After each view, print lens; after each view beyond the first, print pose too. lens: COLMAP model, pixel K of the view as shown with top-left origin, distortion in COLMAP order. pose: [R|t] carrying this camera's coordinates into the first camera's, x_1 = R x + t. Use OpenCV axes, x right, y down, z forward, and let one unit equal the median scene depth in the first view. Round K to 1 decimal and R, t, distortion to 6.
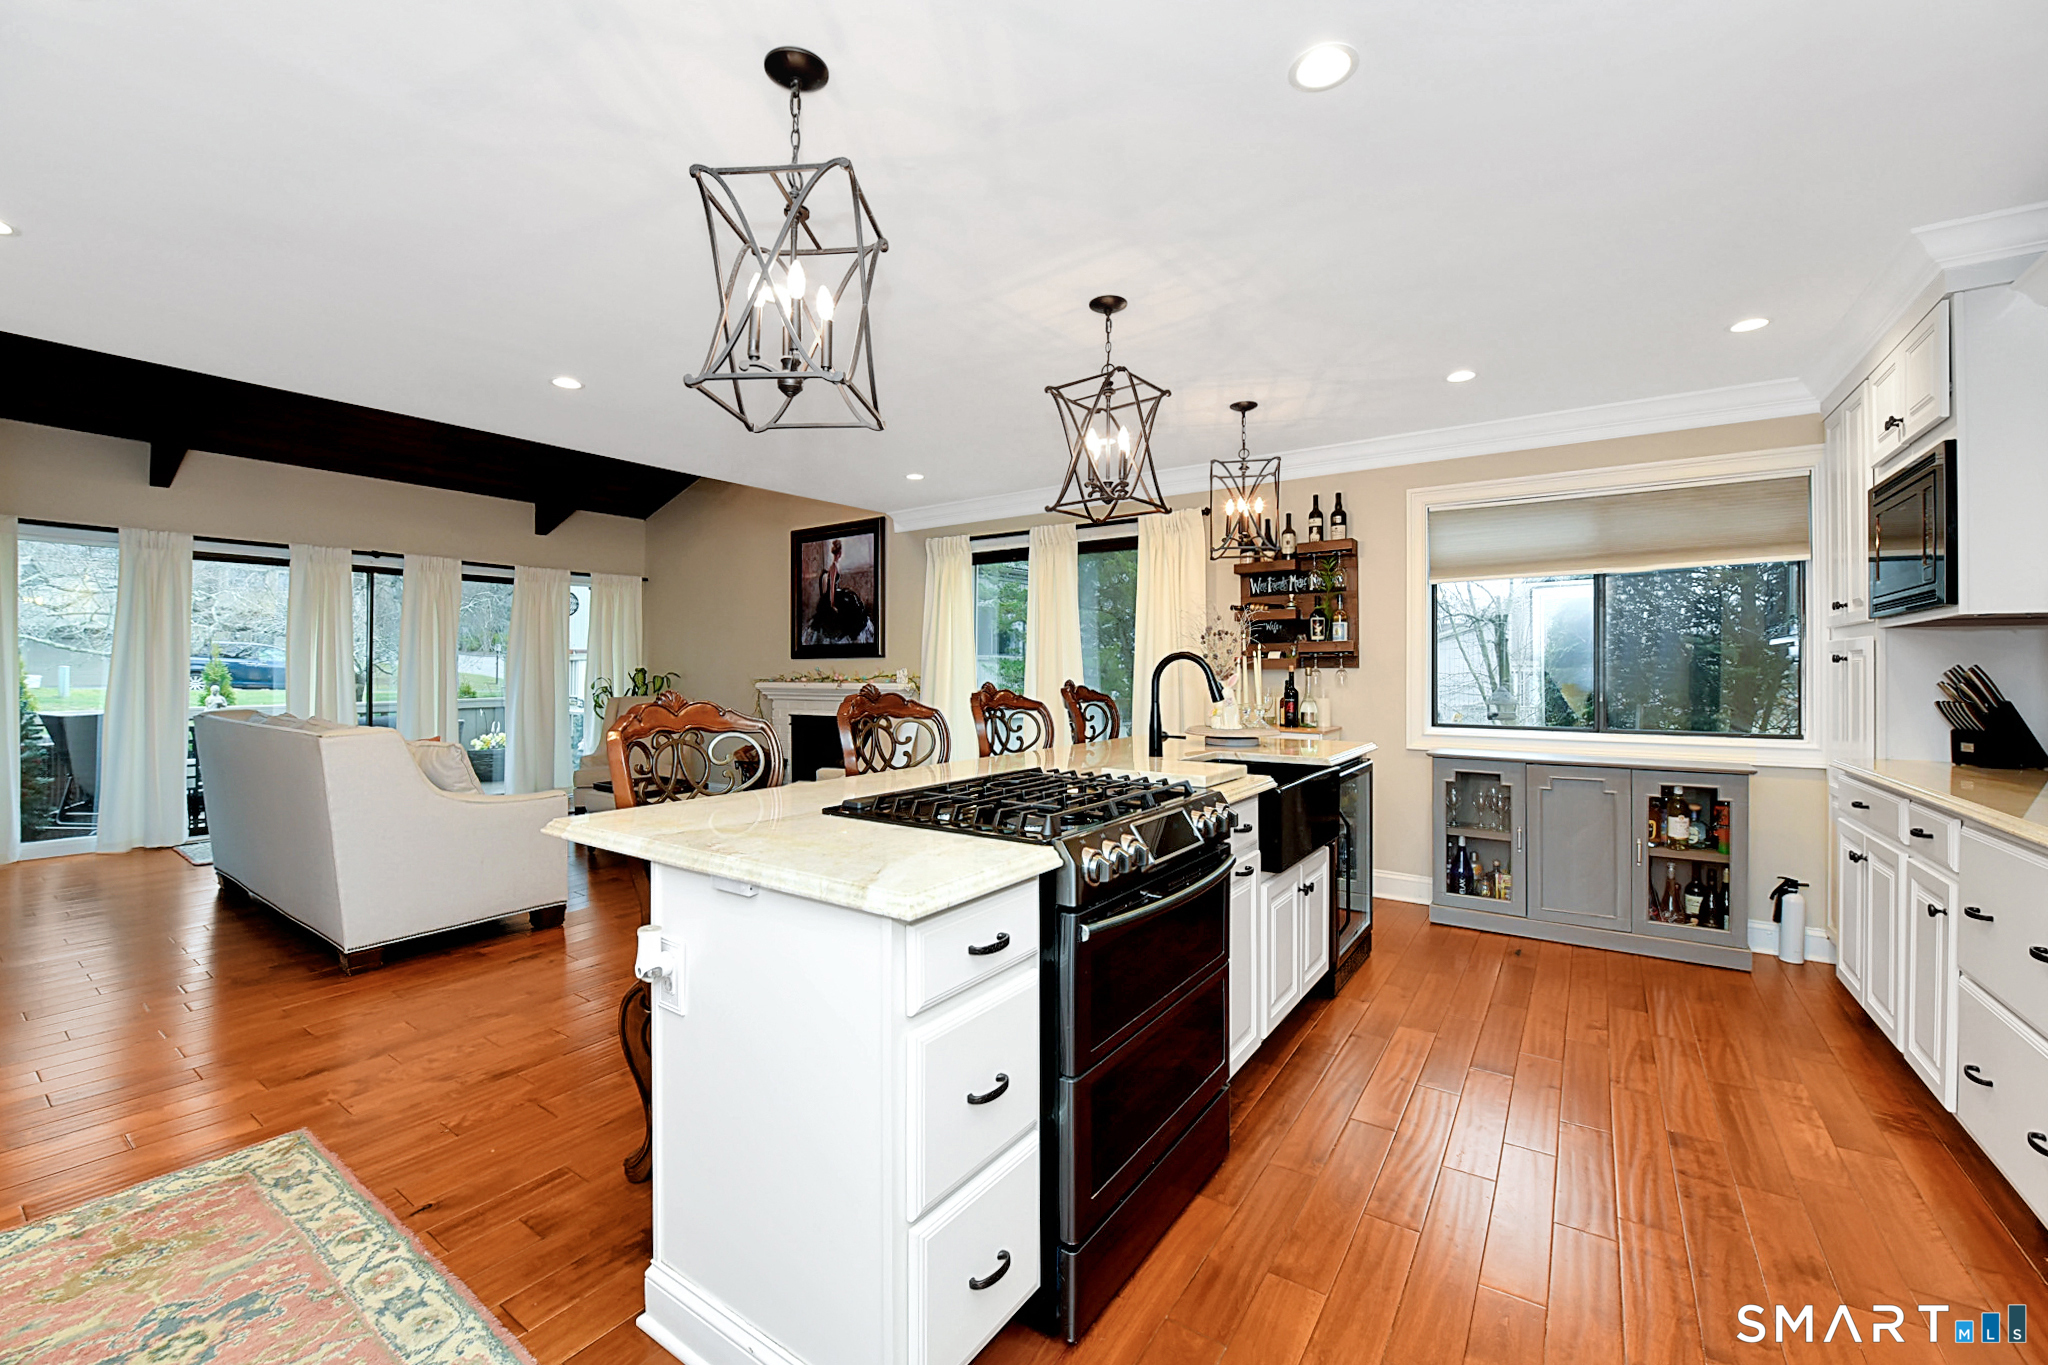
lens RADIAL K [[817.9, 0, 1024.0], [0, 817.9, 682.5], [0, 0, 1]] dist [0.000063, 0.000002]
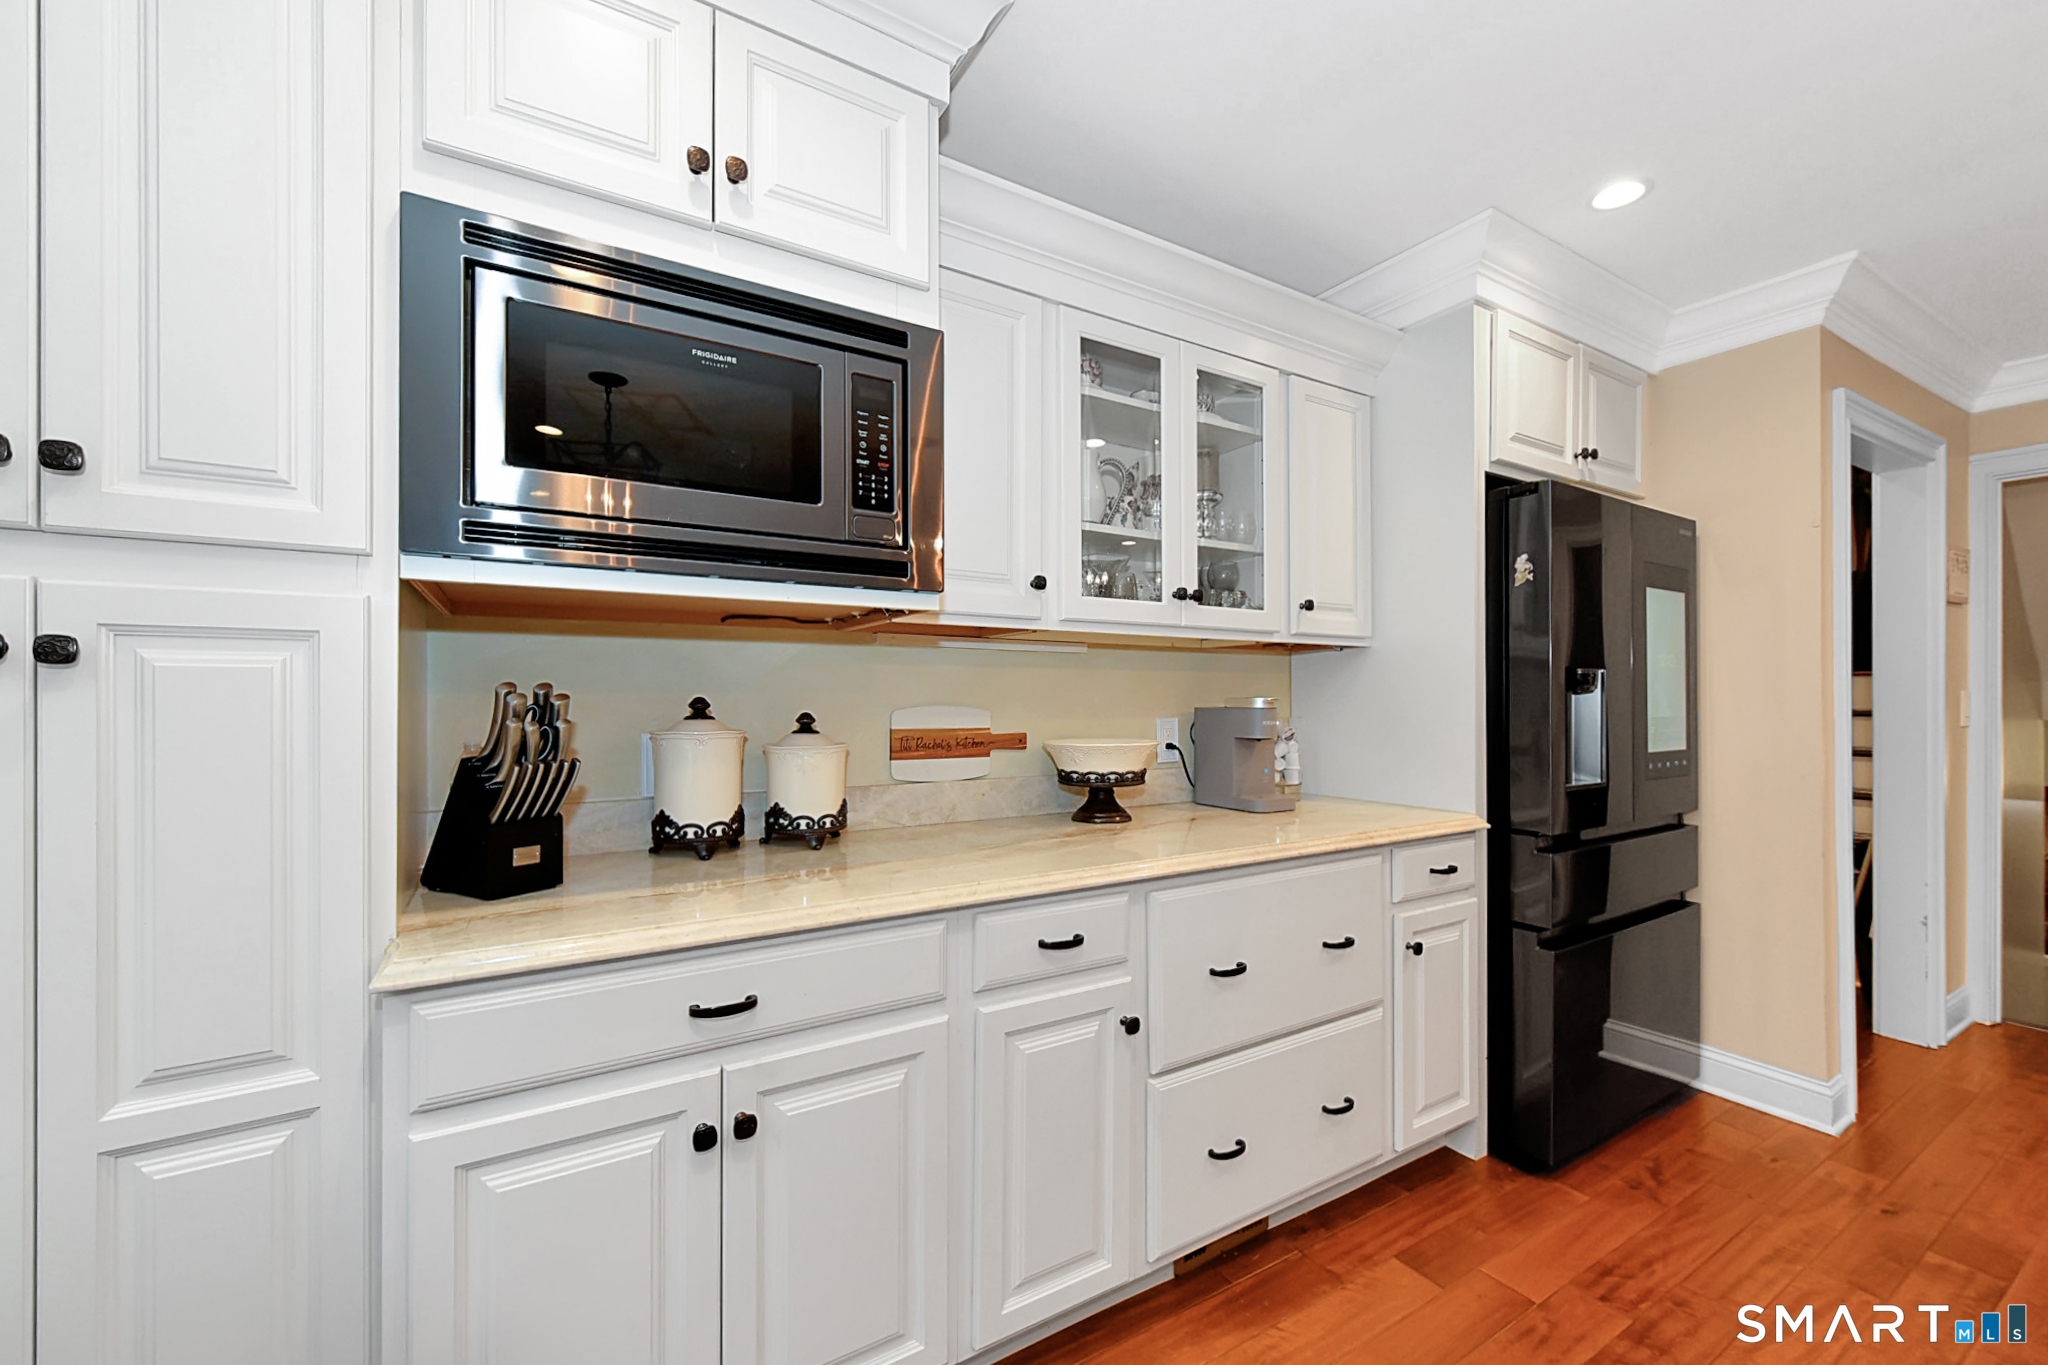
lens RADIAL K [[814.9, 0, 1029.7], [0, 814.9, 698.7], [0, 0, 1]] dist [0.001080, 0.000224]
pose [[-0.912069, -0.002151, 0.410032, 0.496616], [0.002977, 0.999925, 0.011869, -0.012907], [-0.410027, 0.012046, -0.911994, 0.950278]]
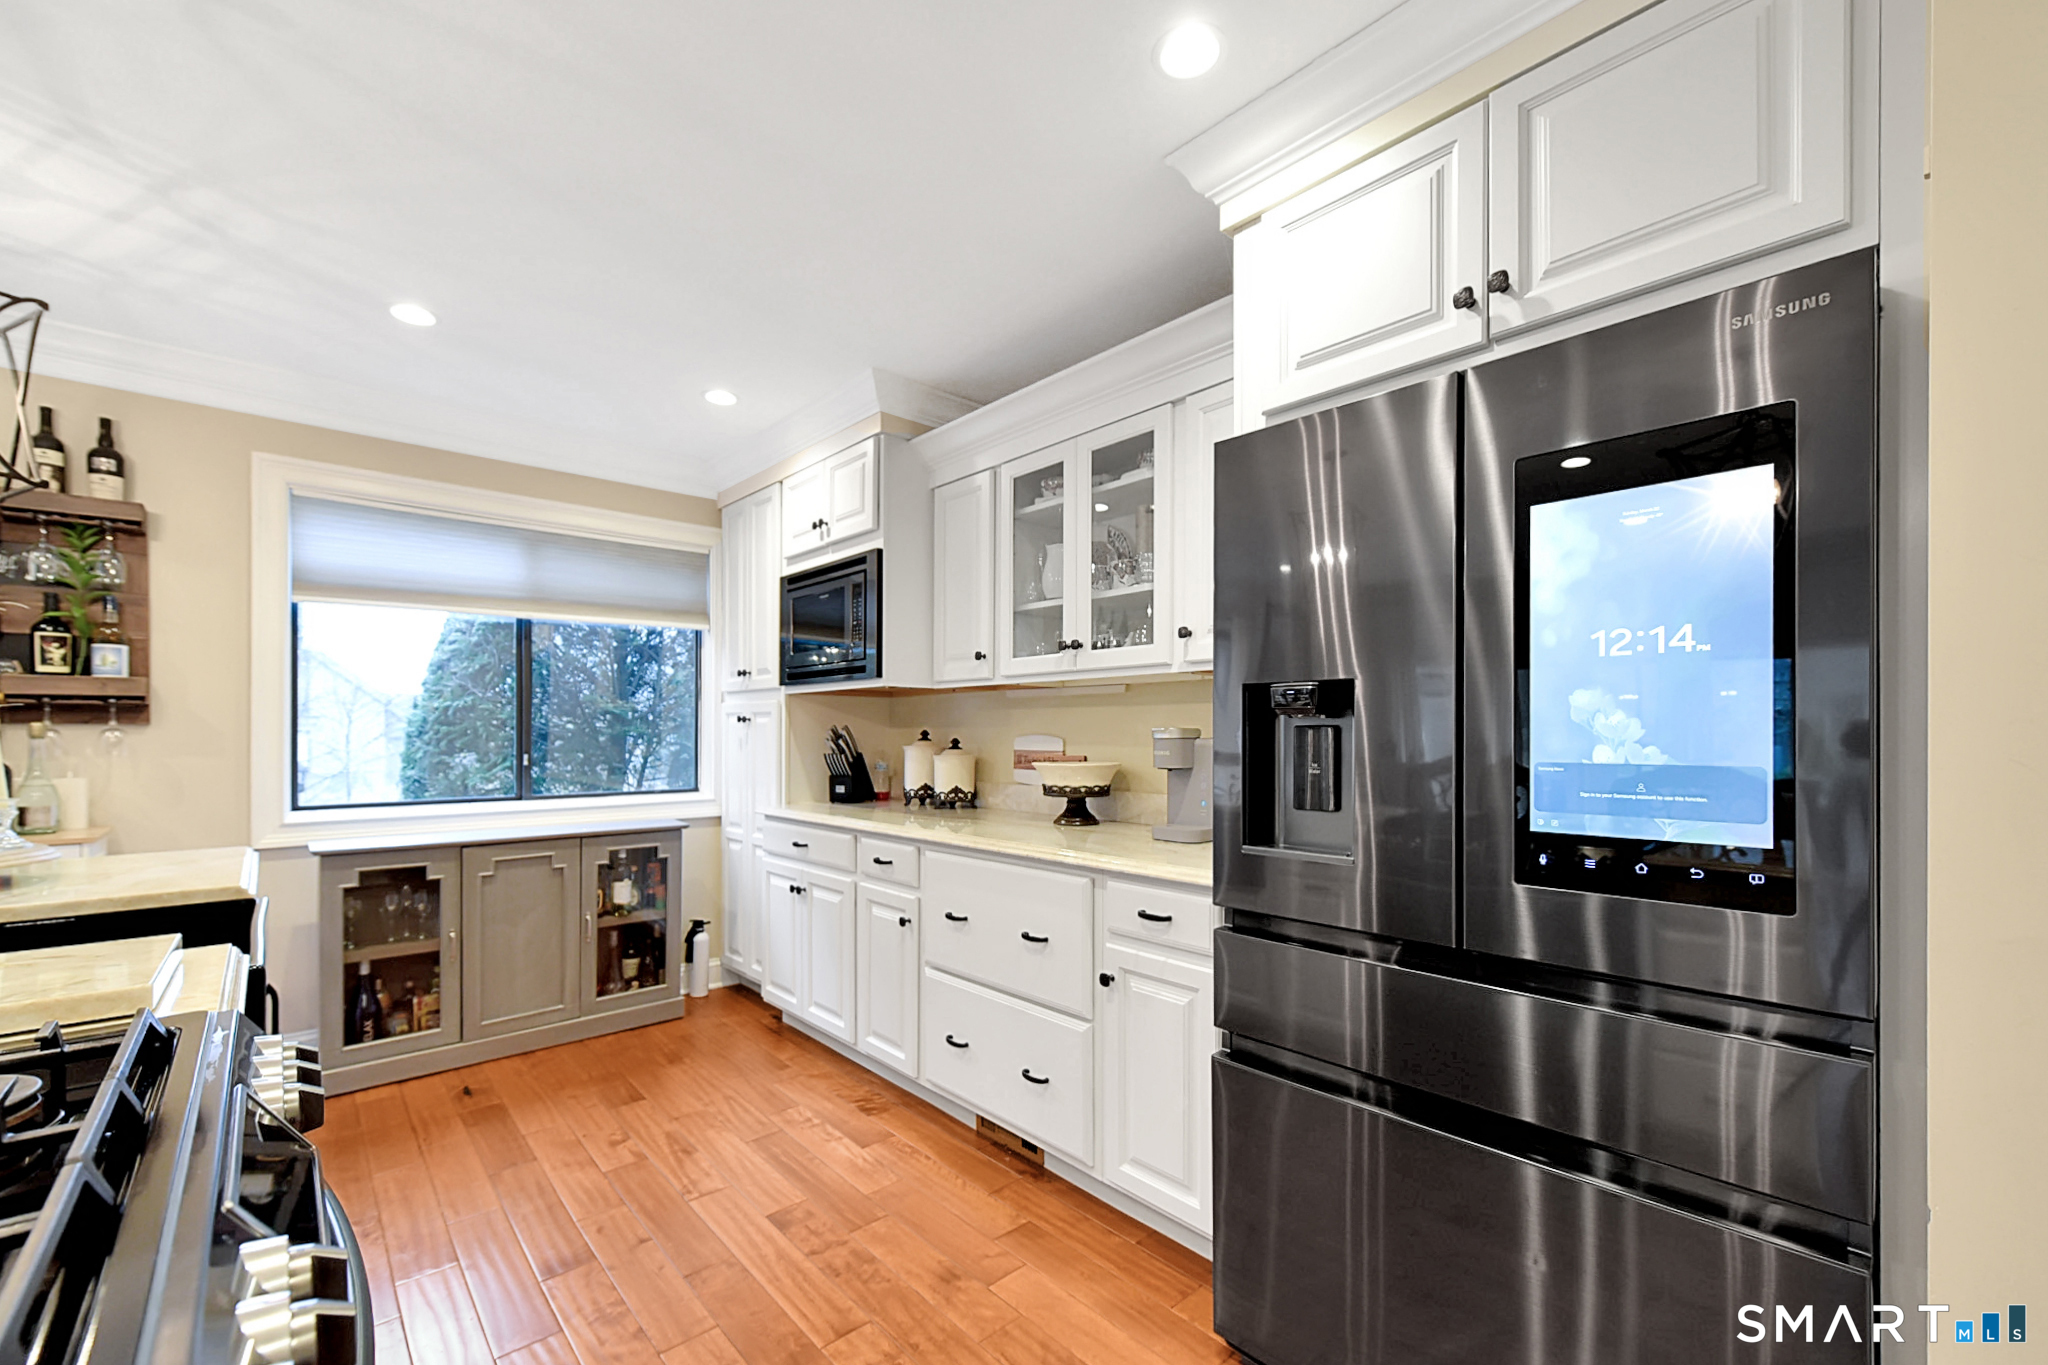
lens RADIAL K [[836.3, 0, 1035.7], [0, 836.3, 733.6], [0, 0, 1]] dist [0.000572, 0.000133]
pose [[0.225951, -0.003134, 0.974134, -0.048475], [0.013448, 0.999910, 0.000097, -0.003187], [-0.974046, 0.013078, 0.225973, 0.289473]]
